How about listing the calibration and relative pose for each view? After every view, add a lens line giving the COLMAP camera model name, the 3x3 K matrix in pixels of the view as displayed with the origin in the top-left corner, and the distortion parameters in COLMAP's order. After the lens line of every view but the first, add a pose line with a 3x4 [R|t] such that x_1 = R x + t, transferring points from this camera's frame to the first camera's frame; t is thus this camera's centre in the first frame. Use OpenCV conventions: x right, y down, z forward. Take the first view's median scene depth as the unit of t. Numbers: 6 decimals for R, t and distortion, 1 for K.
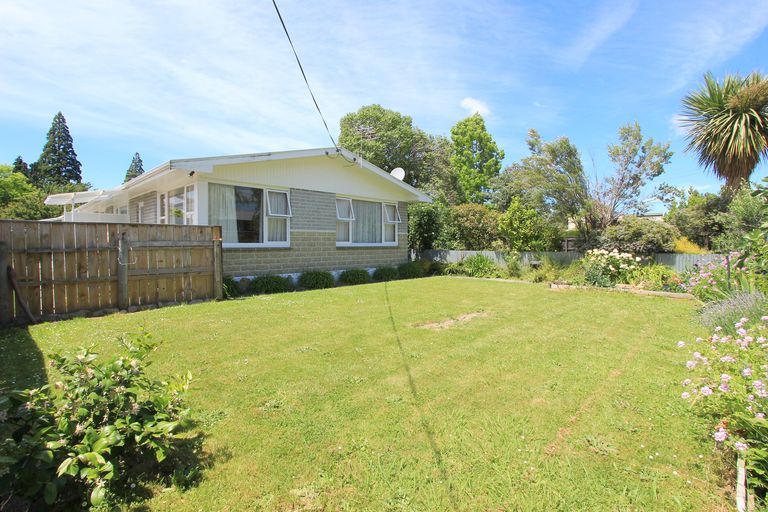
lens RADIAL K [[361.2, 0, 384.0], [0, 361.2, 256.0], [0, 0, 1]] dist [-0.004438, -0.000200]
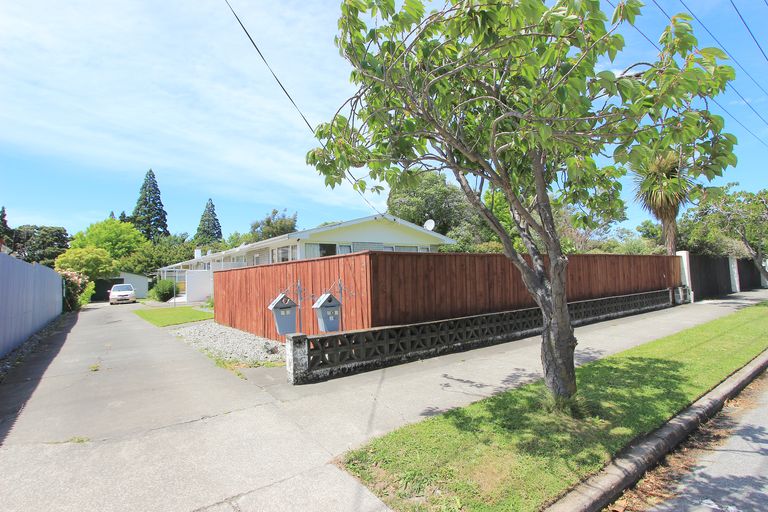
lens RADIAL K [[389.8, 0, 384.0], [0, 389.8, 256.0], [0, 0, 1]] dist [0.000619, 0.000028]
pose [[0.985302, -0.040499, -0.165949, 0.052613], [0.025565, 0.995508, -0.091161, 0.009387], [0.168896, 0.085578, 0.981912, -0.220005]]
